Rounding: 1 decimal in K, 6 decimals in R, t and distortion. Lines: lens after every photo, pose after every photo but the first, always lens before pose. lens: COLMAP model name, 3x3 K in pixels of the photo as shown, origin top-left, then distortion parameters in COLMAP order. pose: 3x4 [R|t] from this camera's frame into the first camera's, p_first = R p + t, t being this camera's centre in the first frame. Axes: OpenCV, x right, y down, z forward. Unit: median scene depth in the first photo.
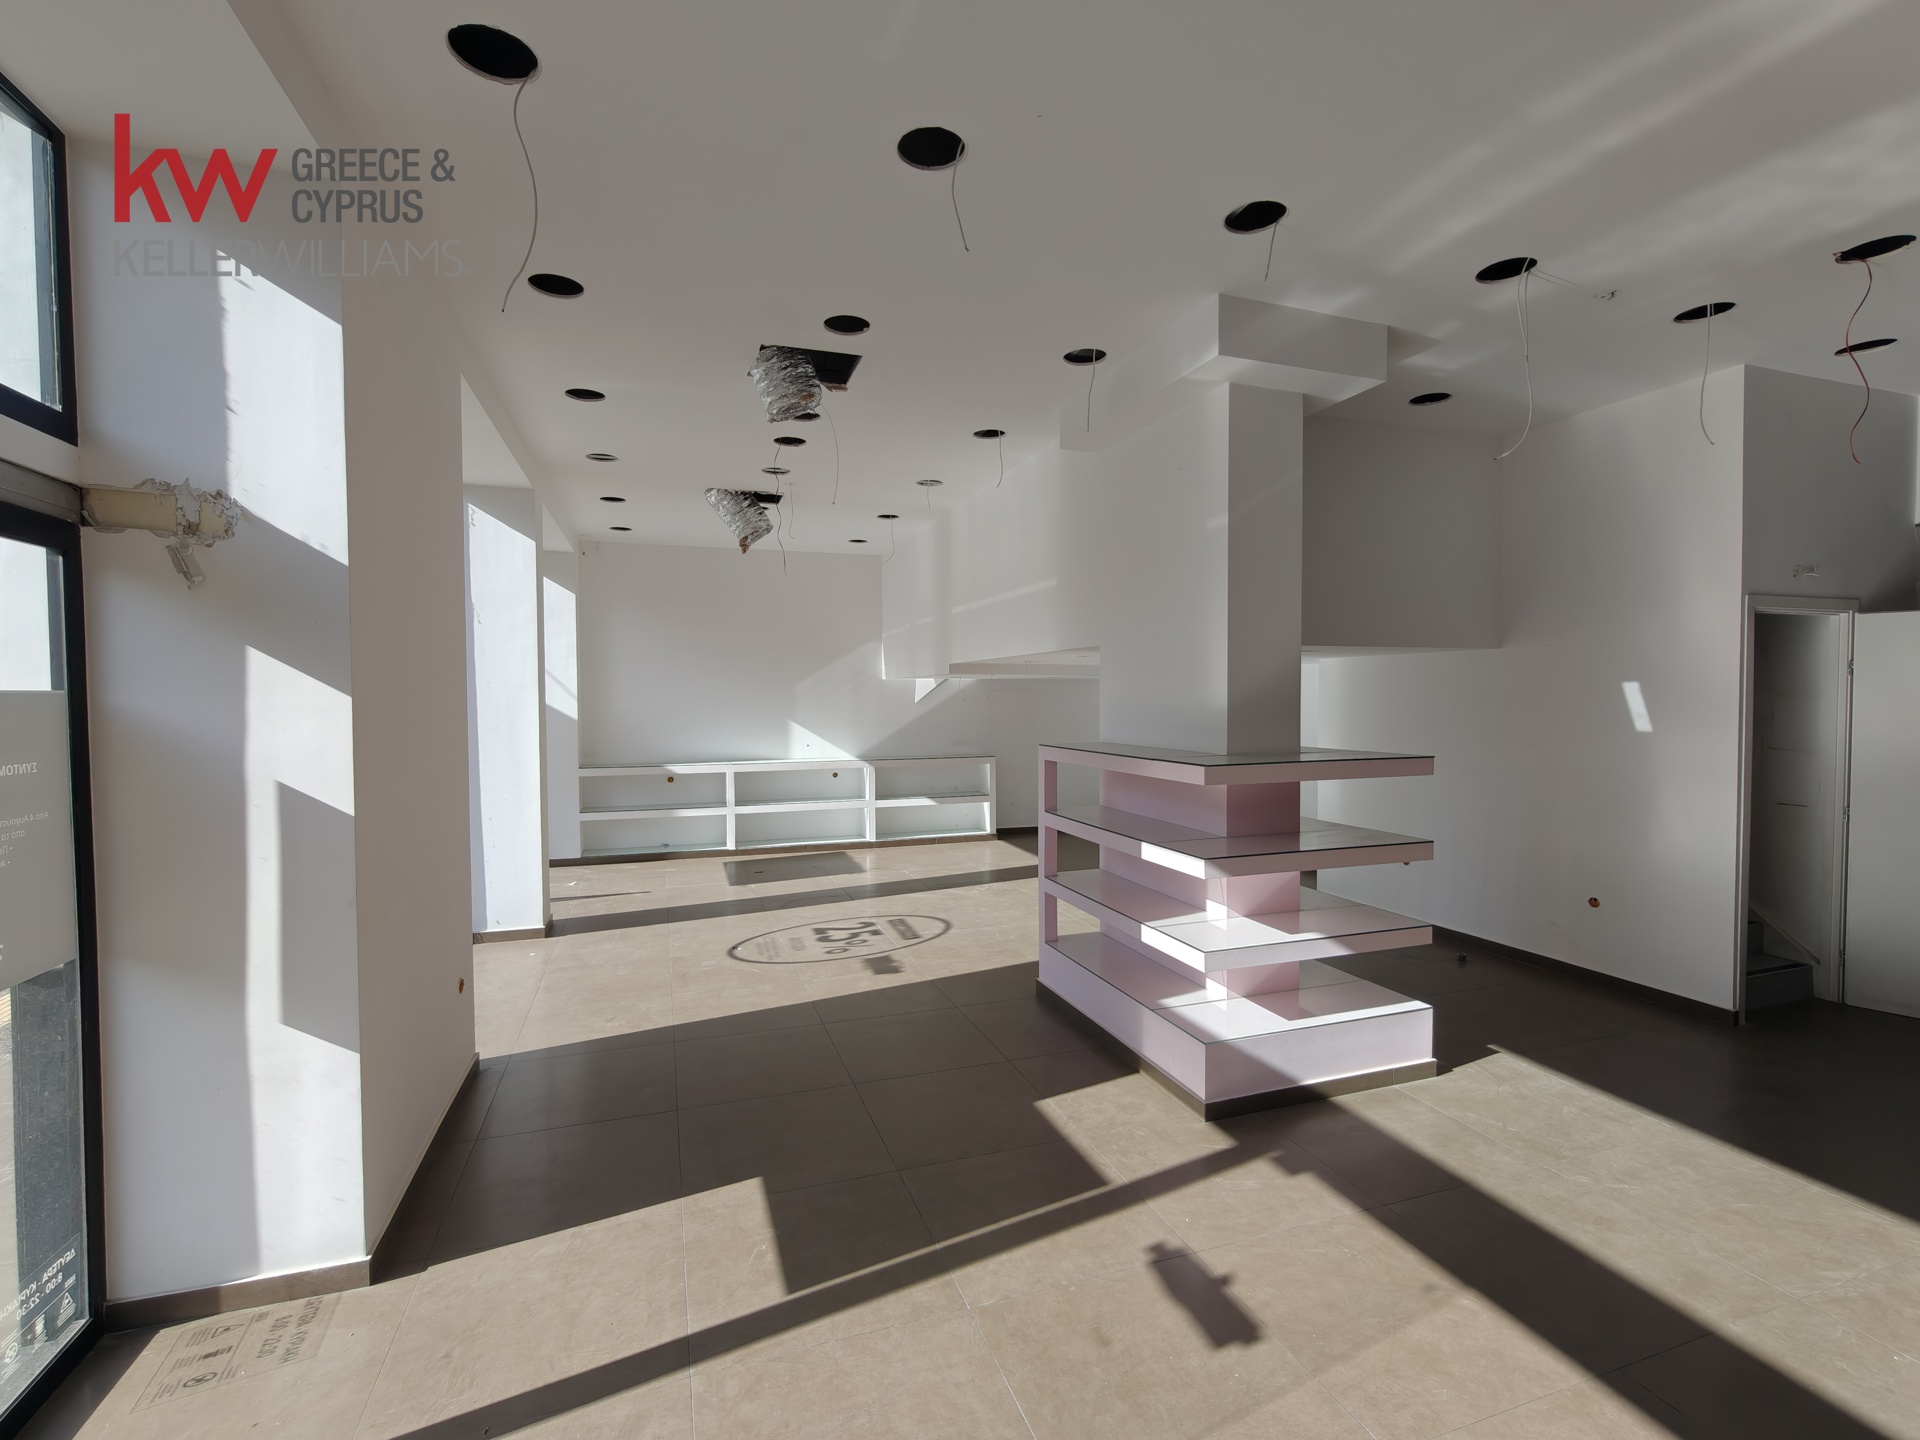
lens RADIAL K [[863.5, 0, 962.4], [0, 863.5, 707.4], [0, 0, 1]] dist [0.001274, -0.000184]
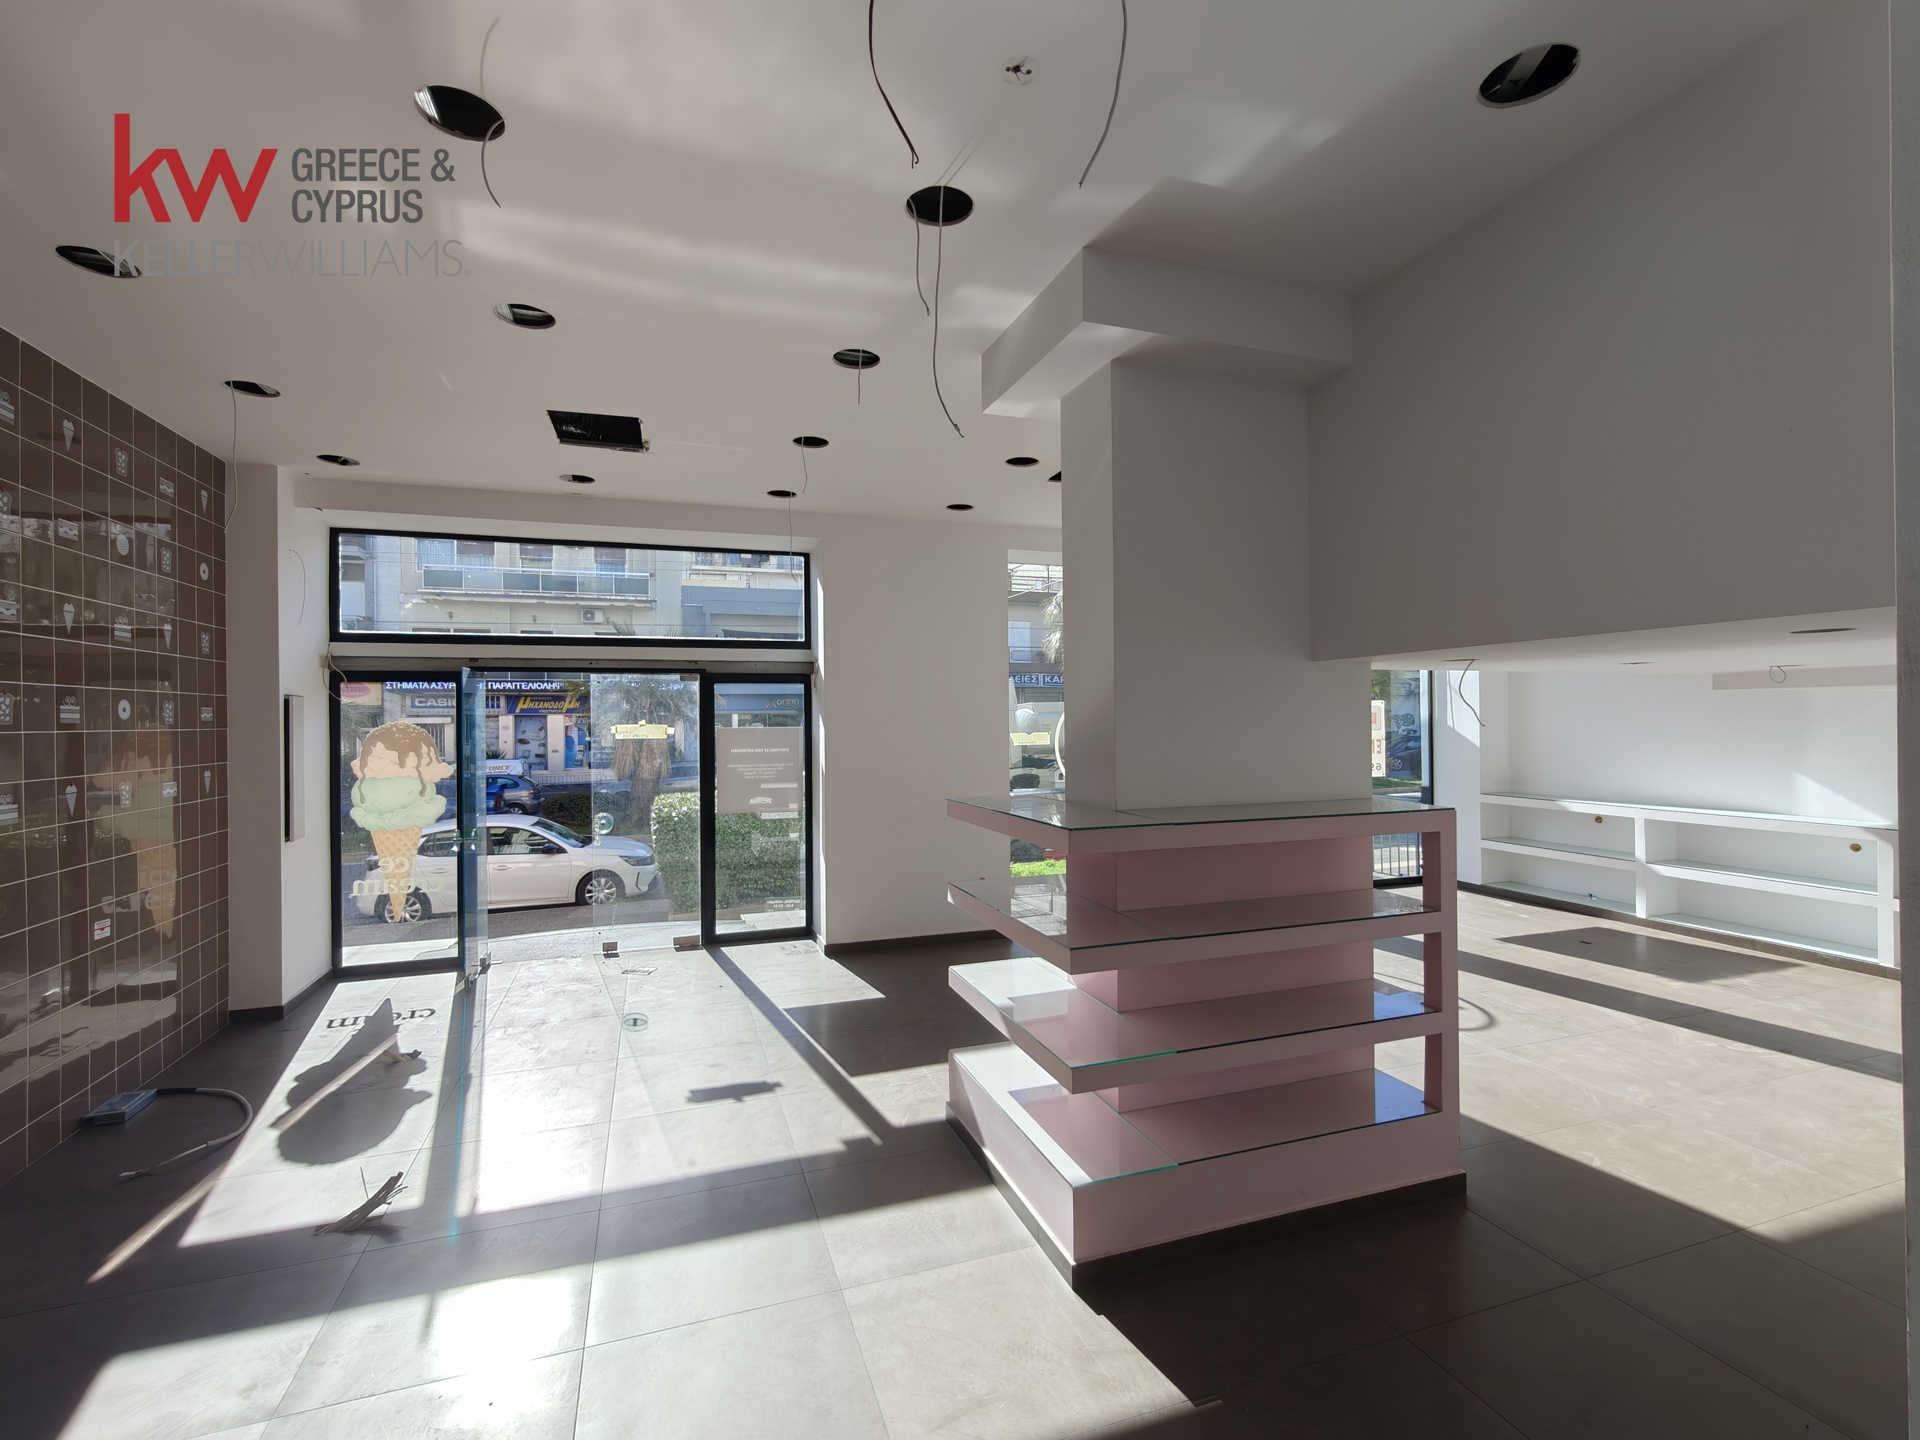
lens RADIAL K [[863.5, 0, 951.1], [0, 863.5, 721.4], [0, 0, 1]] dist [0.001274, -0.000184]
pose [[-0.001769, 0.006270, -0.999979, 0.517262], [-0.003485, 0.999974, 0.006276, -0.015550], [0.999992, 0.003496, -0.001747, 0.375065]]
